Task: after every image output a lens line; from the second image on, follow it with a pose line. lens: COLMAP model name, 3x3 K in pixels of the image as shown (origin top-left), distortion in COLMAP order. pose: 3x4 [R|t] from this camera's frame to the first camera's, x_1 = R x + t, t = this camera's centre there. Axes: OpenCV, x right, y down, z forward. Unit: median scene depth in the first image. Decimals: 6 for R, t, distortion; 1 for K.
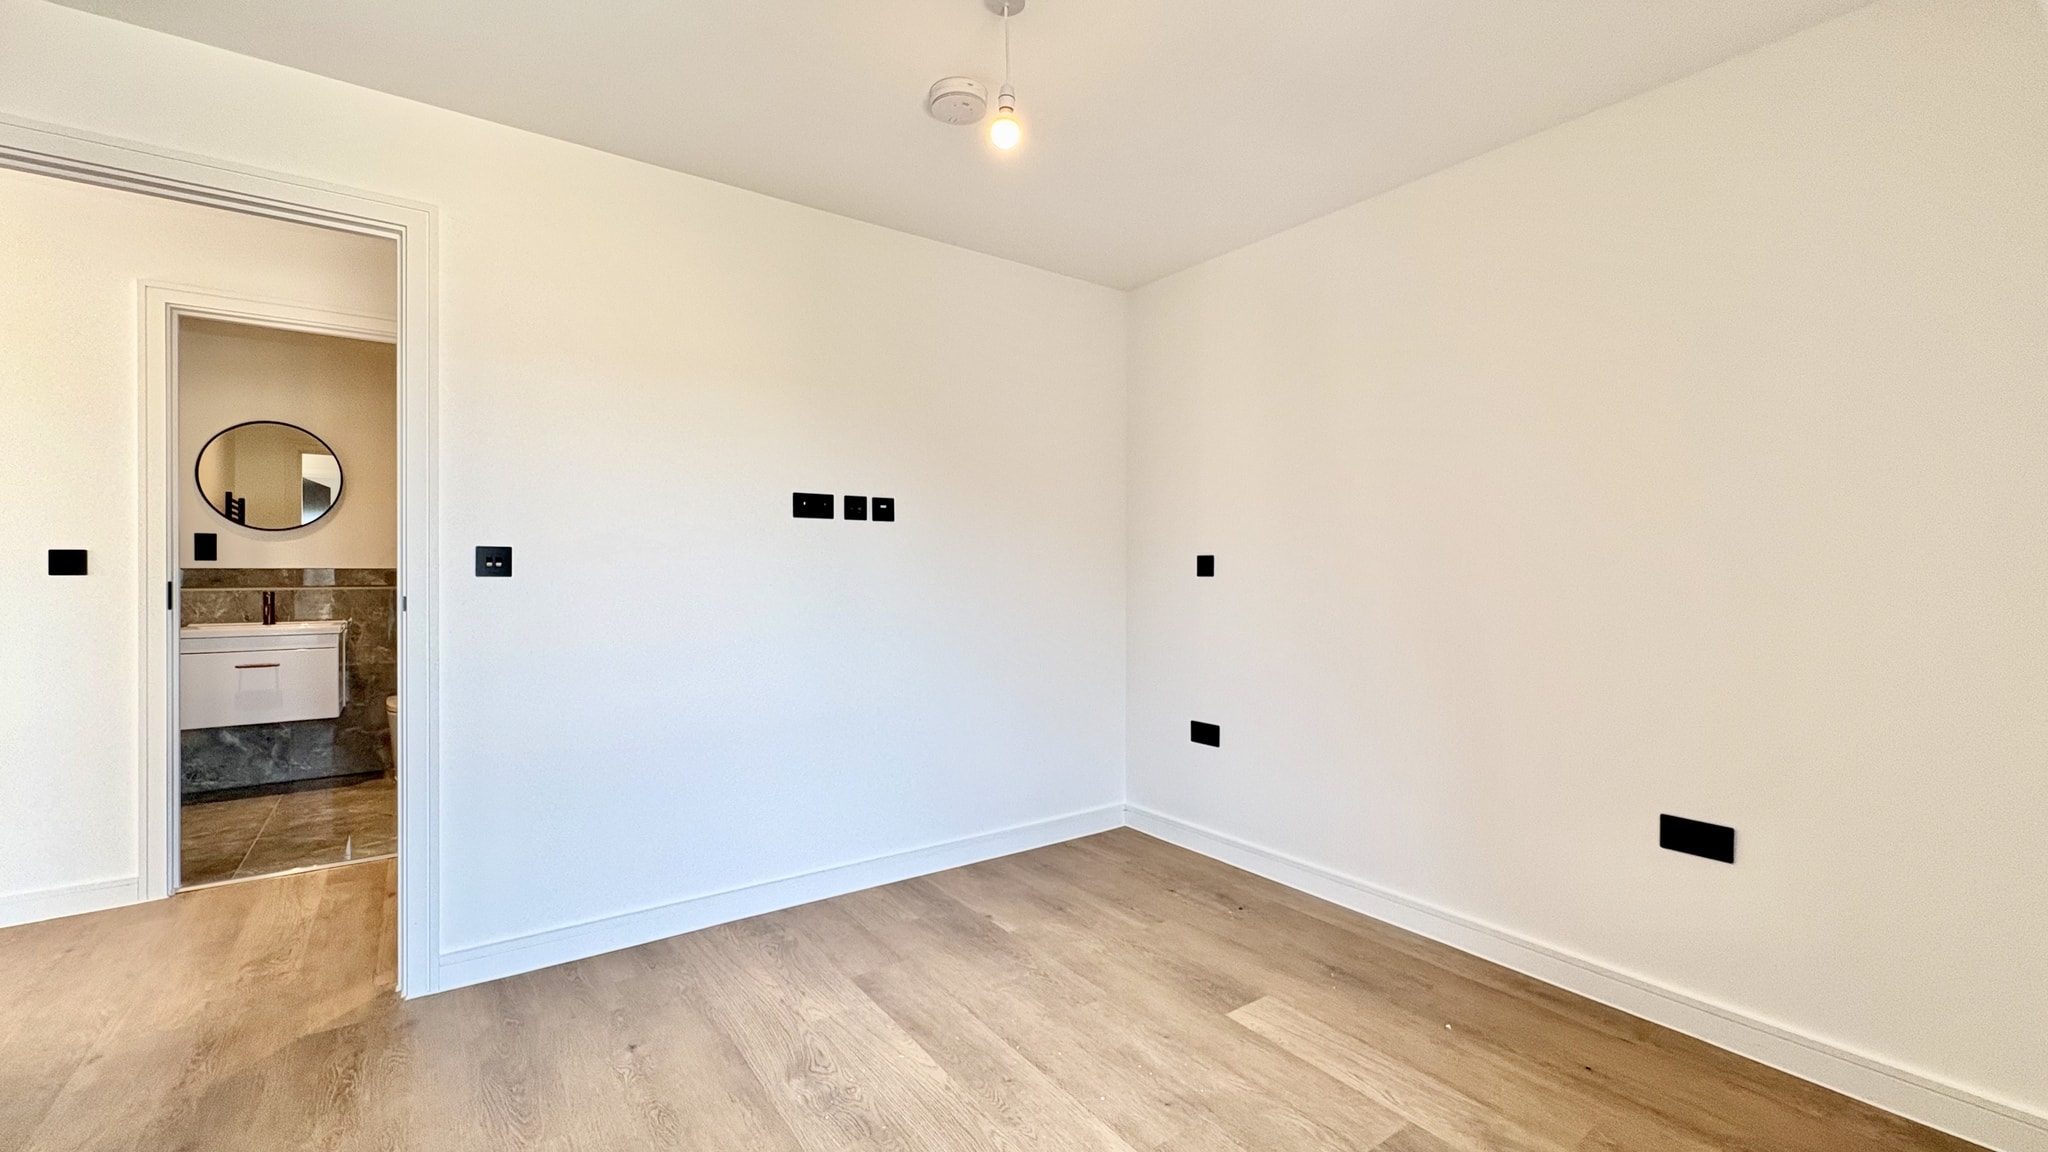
lens RADIAL K [[845.3, 0, 1030.7], [0, 845.3, 571.1], [0, 0, 1]] dist [0.002365, 0.000052]
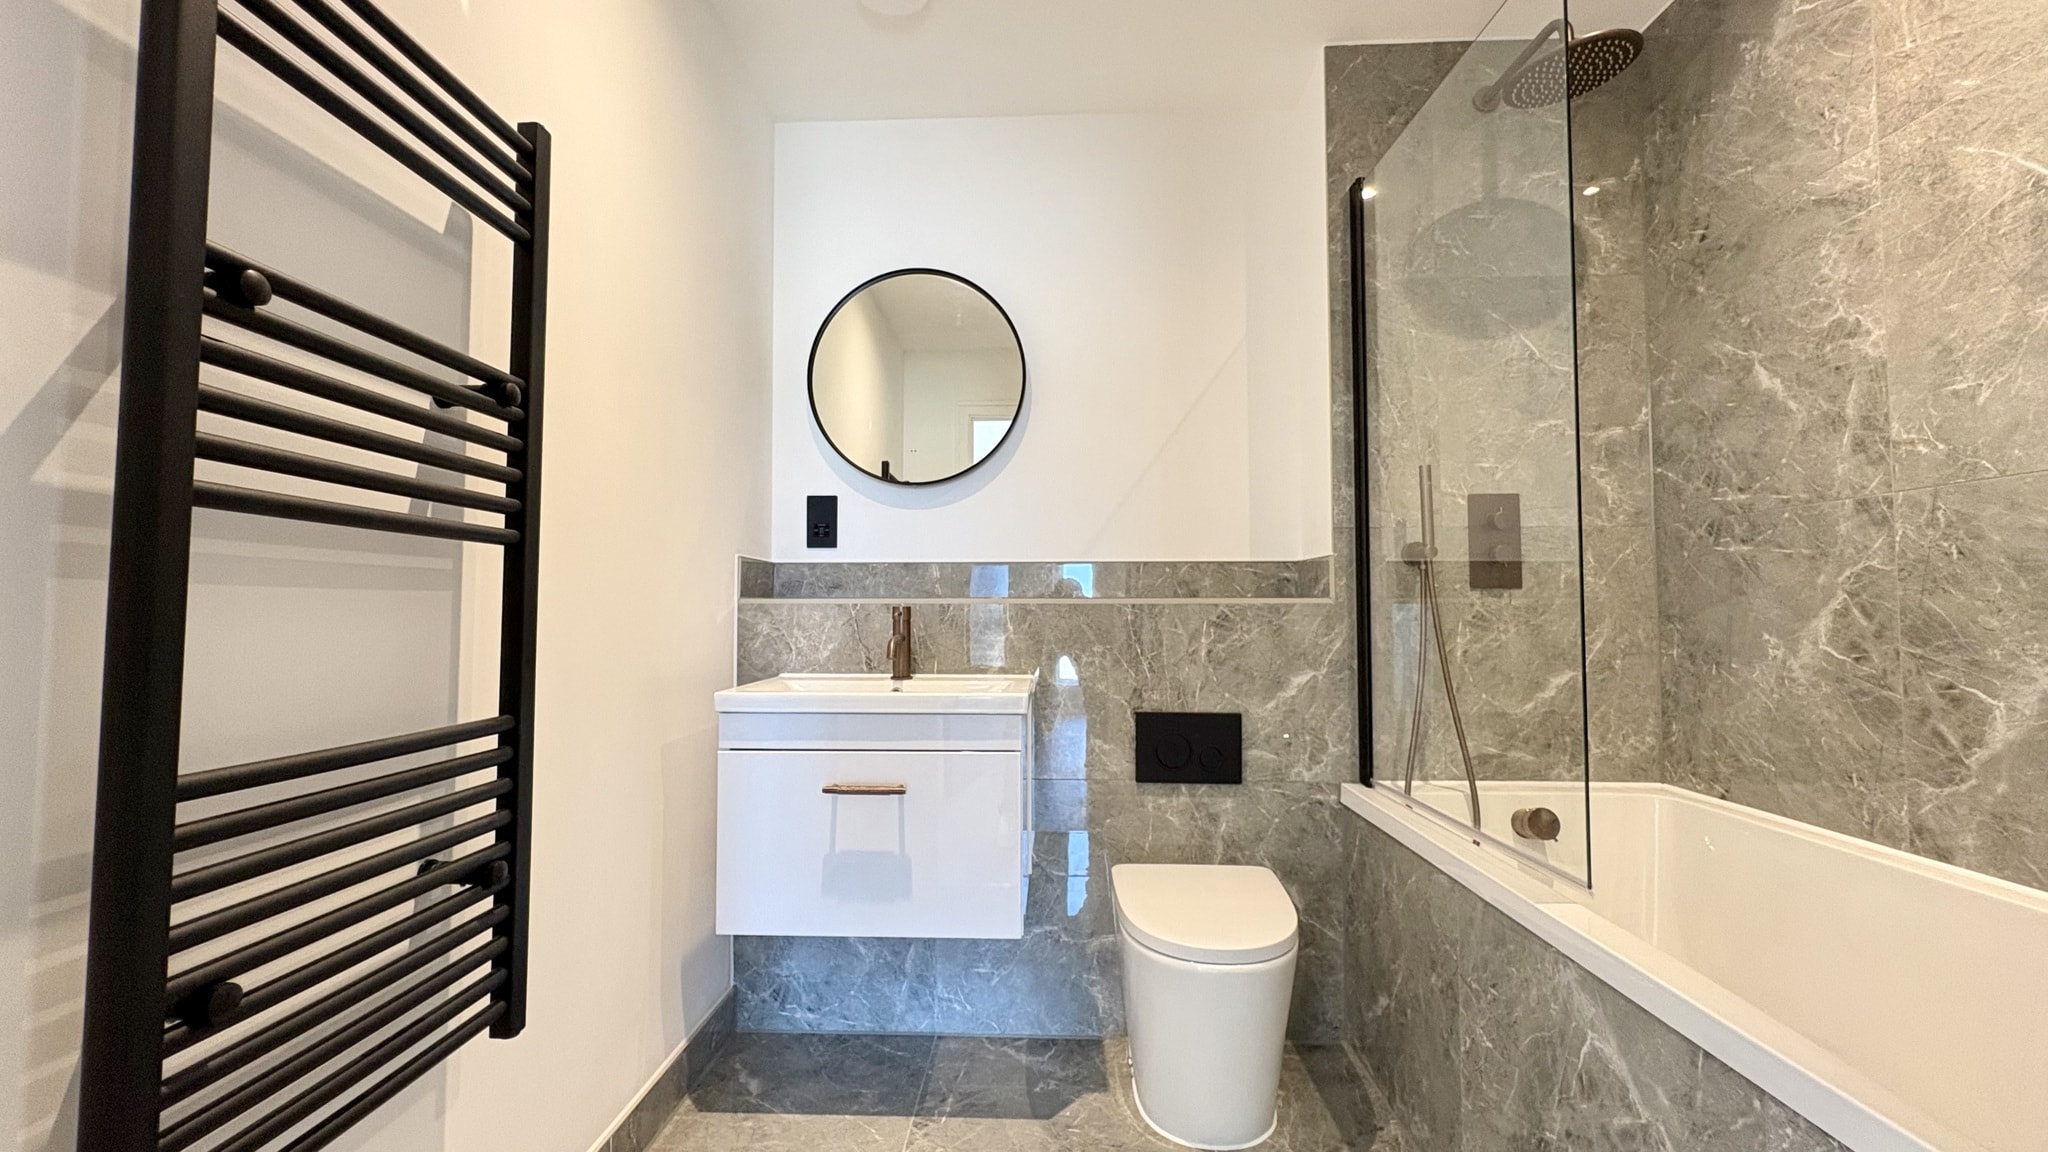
lens RADIAL K [[845.3, 0, 1027.0], [0, 845.3, 572.4], [0, 0, 1]] dist [0.002365, 0.000052]
pose [[0.787525, -0.026630, -0.615707, -0.540323], [0.001846, 0.999163, -0.040855, 0.023752], [0.616280, 0.031038, 0.786915, 0.652356]]
